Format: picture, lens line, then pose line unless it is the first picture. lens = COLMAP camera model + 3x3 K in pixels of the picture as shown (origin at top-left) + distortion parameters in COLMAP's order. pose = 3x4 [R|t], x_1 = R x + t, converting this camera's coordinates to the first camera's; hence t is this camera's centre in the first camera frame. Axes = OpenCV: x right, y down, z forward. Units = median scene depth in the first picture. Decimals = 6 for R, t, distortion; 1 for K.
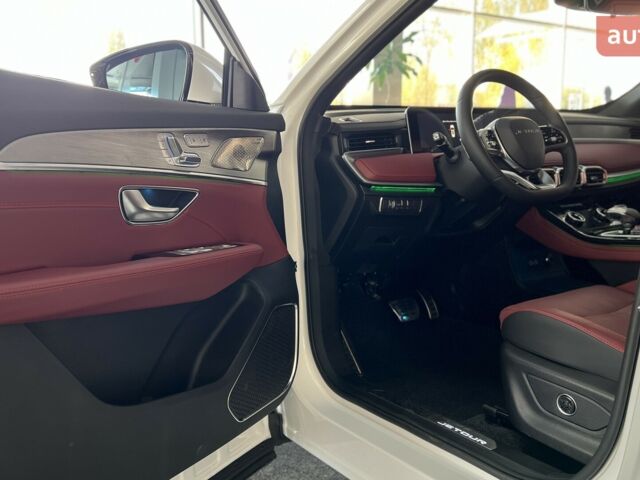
lens RADIAL K [[633.4, 0, 316.0], [0, 633.4, 244.7], [0, 0, 1]] dist [0.004659, 0.000000]
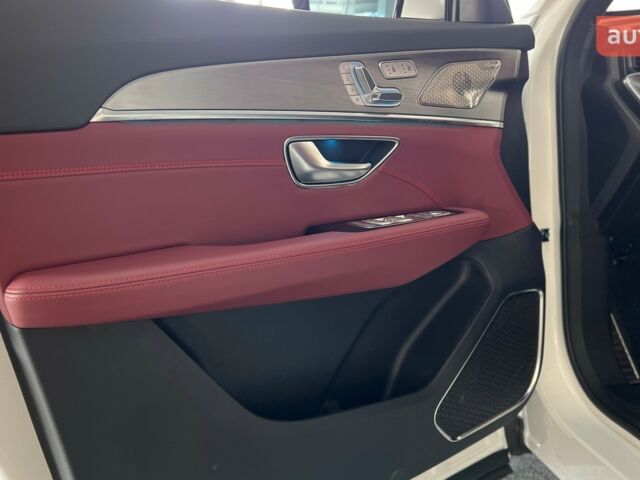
lens RADIAL K [[633.4, 0, 305.4], [0, 633.4, 244.1], [0, 0, 1]] dist [0.004659, 0.000000]
pose [[0.907762, 0.044024, -0.417170, 0.026349], [-0.005438, 0.995629, 0.093235, -0.028362], [0.419451, -0.082367, 0.904033, 0.248712]]
